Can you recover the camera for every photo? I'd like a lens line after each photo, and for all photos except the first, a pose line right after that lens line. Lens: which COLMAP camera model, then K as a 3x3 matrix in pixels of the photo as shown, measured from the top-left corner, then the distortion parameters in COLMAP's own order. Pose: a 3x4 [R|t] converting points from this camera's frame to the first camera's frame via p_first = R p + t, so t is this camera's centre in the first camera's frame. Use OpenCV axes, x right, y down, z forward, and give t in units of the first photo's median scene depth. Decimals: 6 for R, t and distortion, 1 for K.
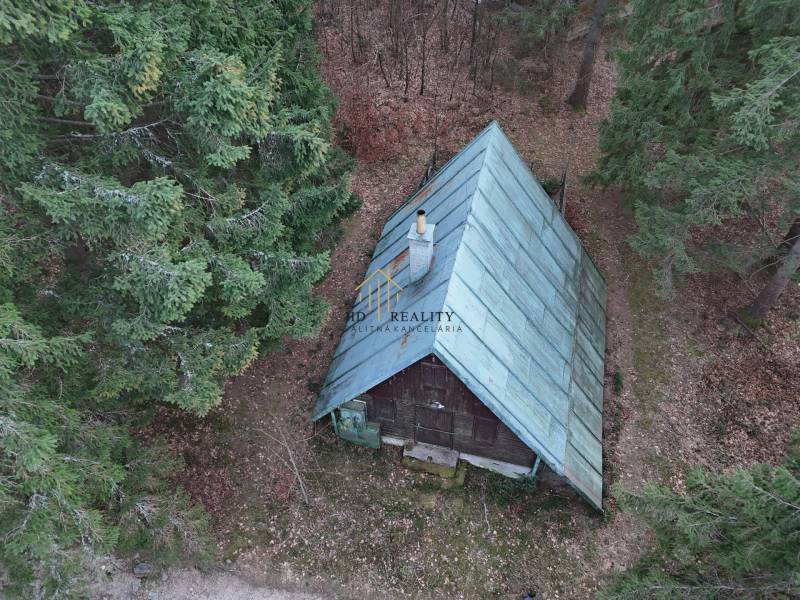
lens RADIAL K [[588.3, 0, 400.0], [0, 588.3, 300.0], [0, 0, 1]] dist [0.093842, -0.110859]
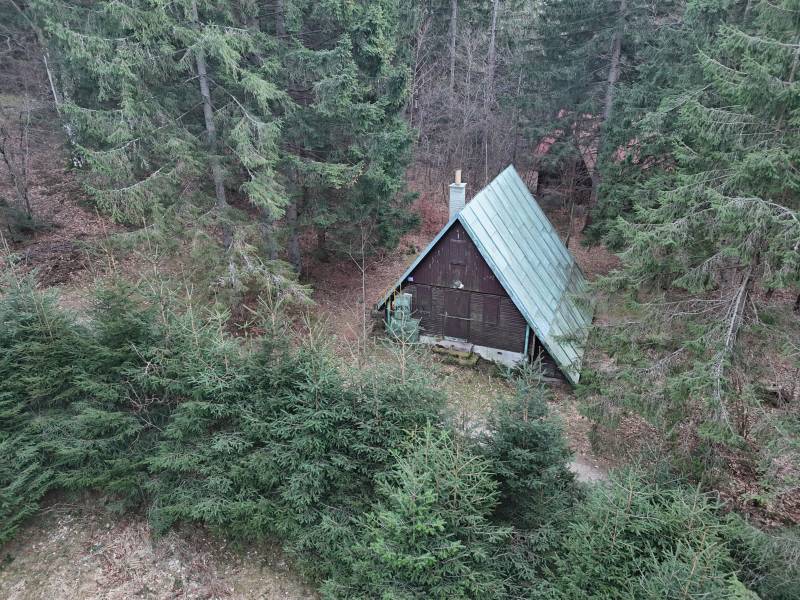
lens RADIAL K [[588.3, 0, 400.0], [0, 588.3, 300.0], [0, 0, 1]] dist [0.093842, -0.110859]
pose [[0.990780, 0.078628, -0.110333, 0.073357], [-0.117352, 0.905026, -0.408847, 0.760481], [0.067708, 0.418025, 0.905909, -0.322476]]
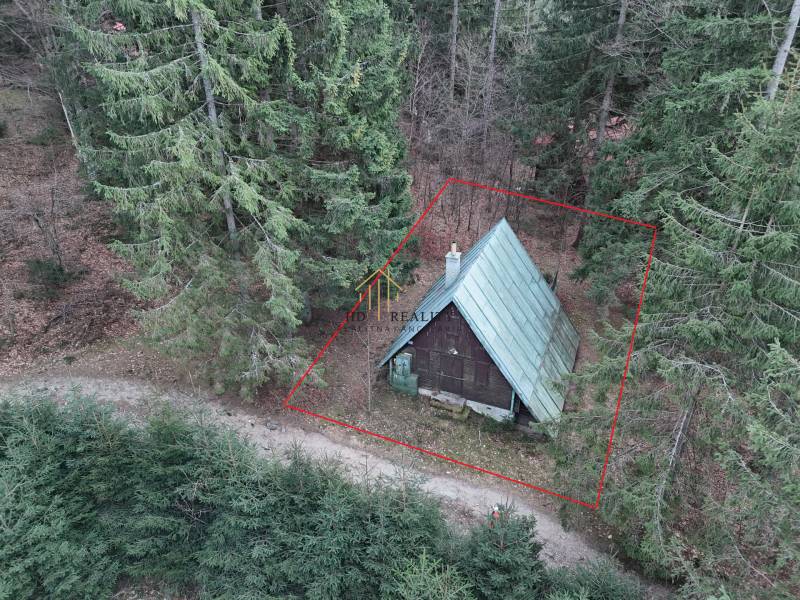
lens RADIAL K [[588.3, 0, 400.0], [0, 588.3, 300.0], [0, 0, 1]] dist [0.093842, -0.110859]
pose [[0.990527, 0.091462, -0.102426, 0.062603], [-0.119441, 0.941874, -0.314018, 0.528962], [0.067751, 0.323277, 0.943876, -0.591802]]
